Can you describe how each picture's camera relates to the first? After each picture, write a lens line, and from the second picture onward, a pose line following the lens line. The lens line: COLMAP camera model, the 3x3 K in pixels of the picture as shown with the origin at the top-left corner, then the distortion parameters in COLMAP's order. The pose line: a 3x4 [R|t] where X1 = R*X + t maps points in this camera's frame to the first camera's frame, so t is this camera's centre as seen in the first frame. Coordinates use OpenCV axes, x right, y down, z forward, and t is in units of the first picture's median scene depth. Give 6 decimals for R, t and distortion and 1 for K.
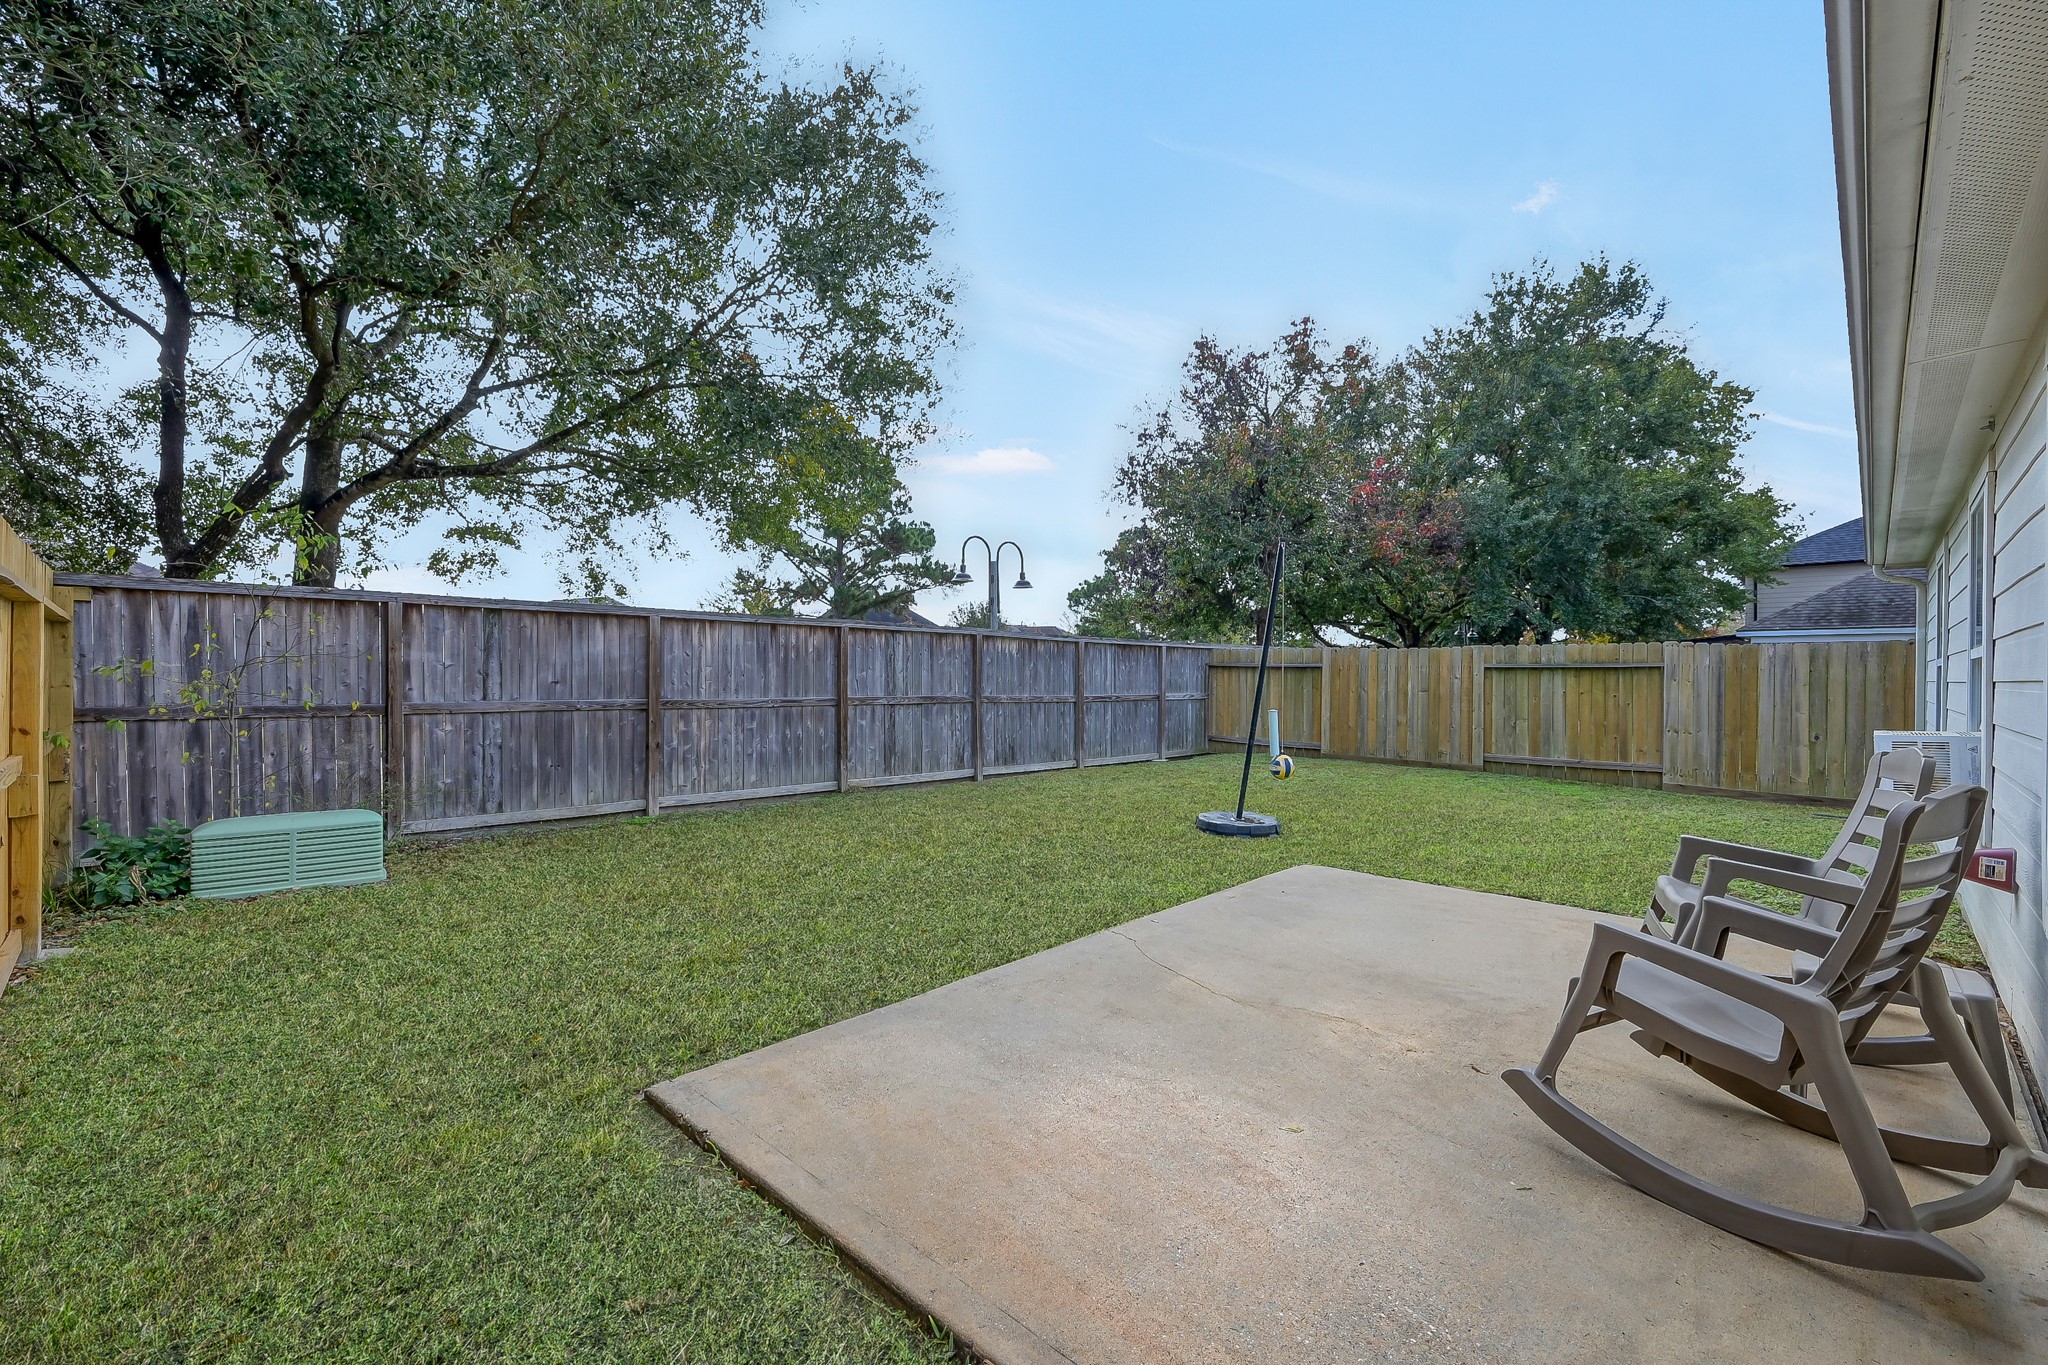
lens RADIAL K [[854.6, 0, 1017.7], [0, 854.6, 682.7], [0, 0, 1]] dist [-0.010381, -0.000398]
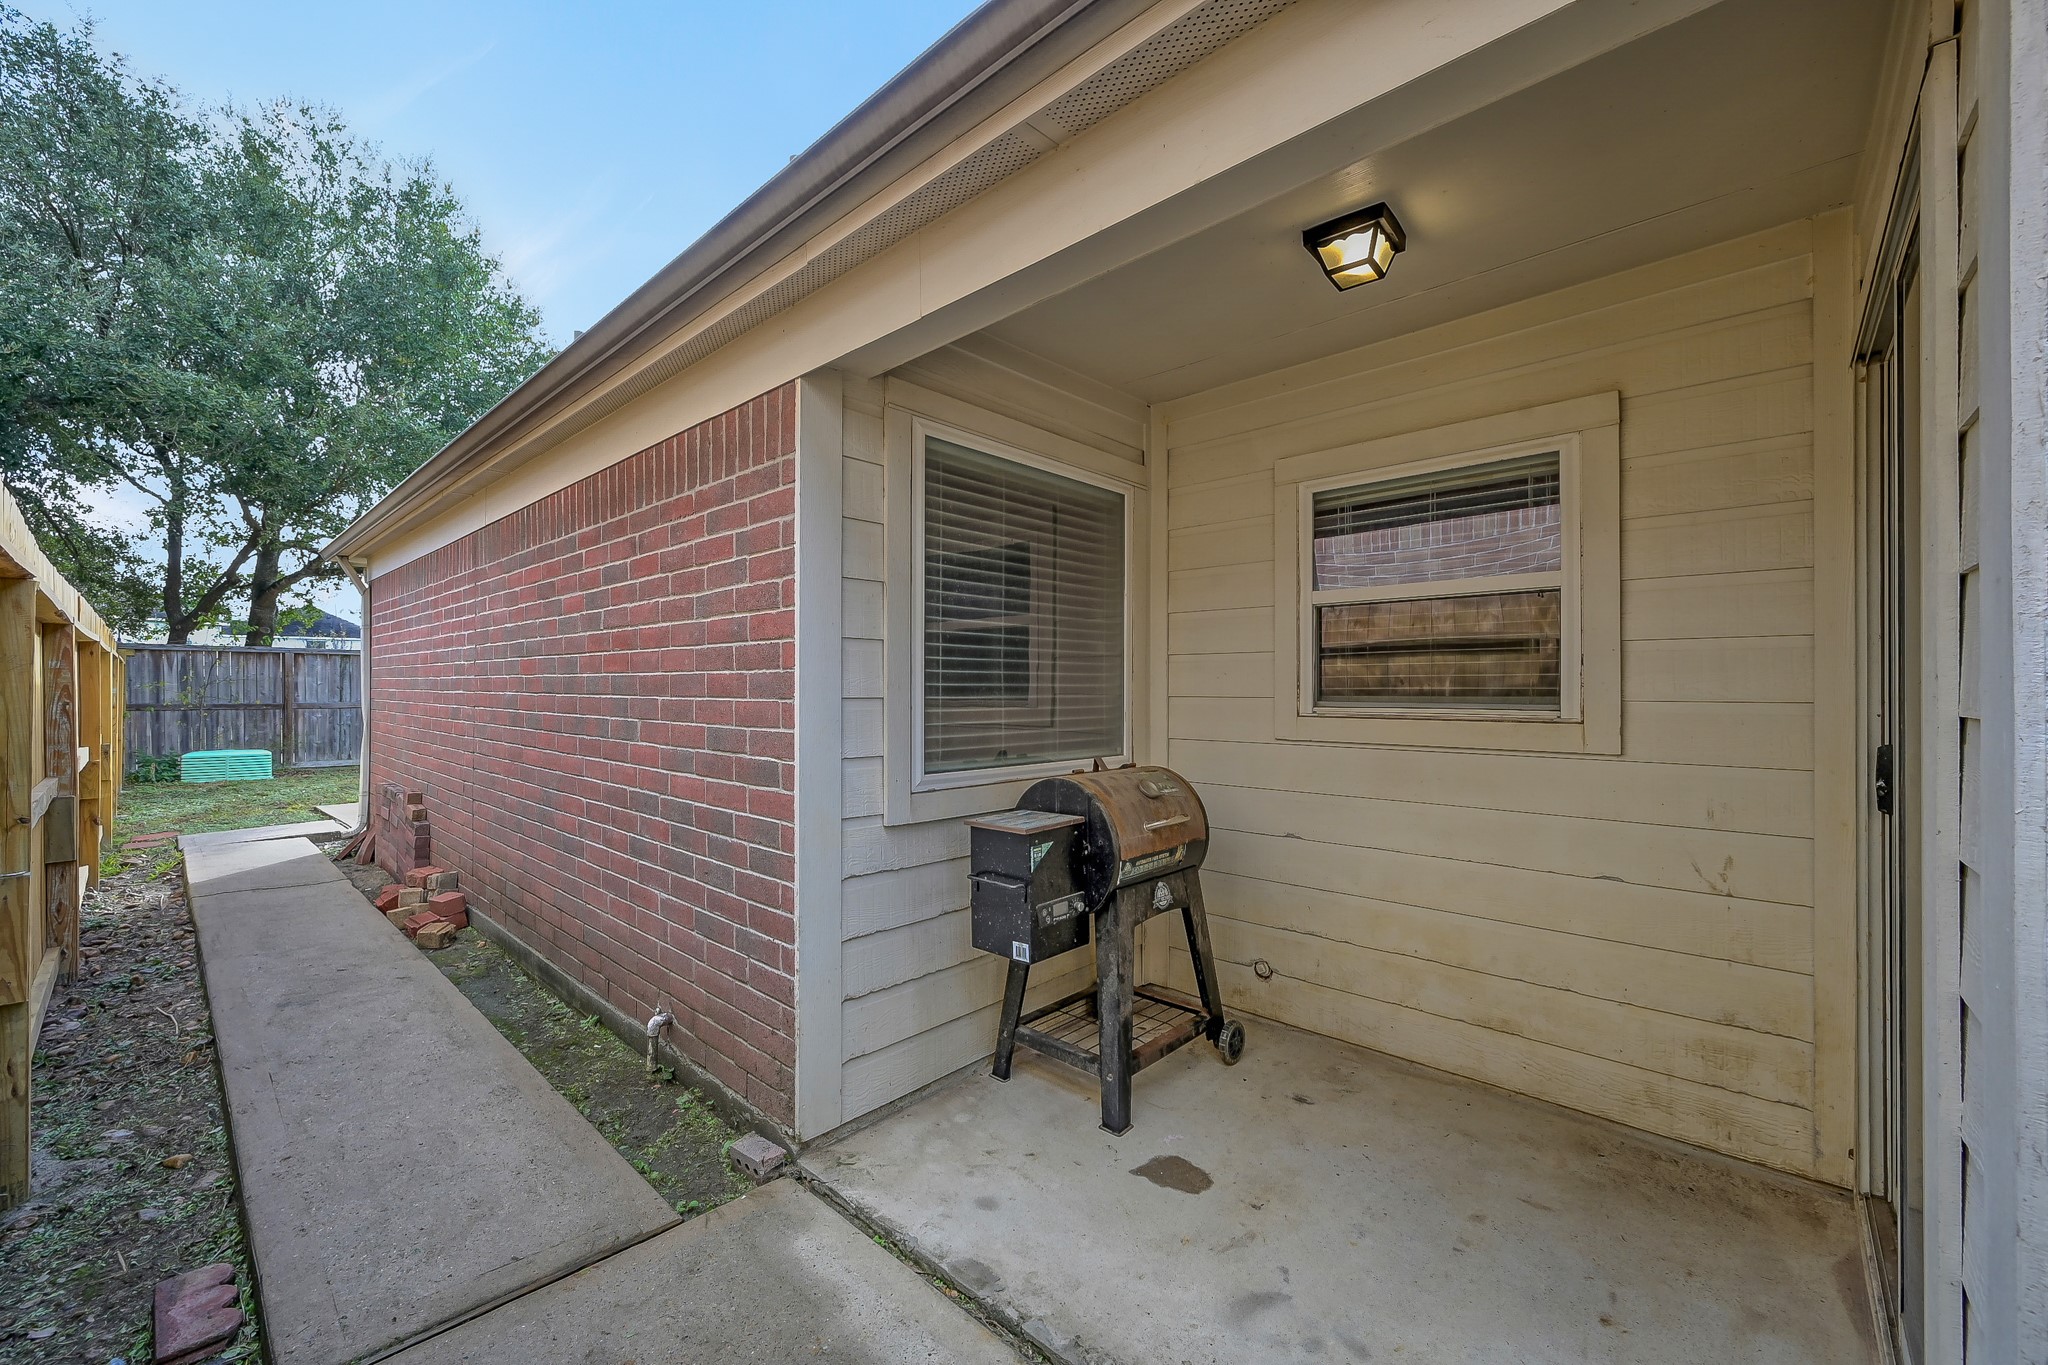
lens RADIAL K [[806.0, 0, 1030.0], [0, 806.0, 686.4], [0, 0, 1]] dist [-0.000164, 0.000070]
pose [[0.999523, -0.000364, 0.030879, 0.945167], [0.000675, 0.999949, -0.010073, 0.005764], [-0.030873, 0.010089, 0.999472, -0.946359]]
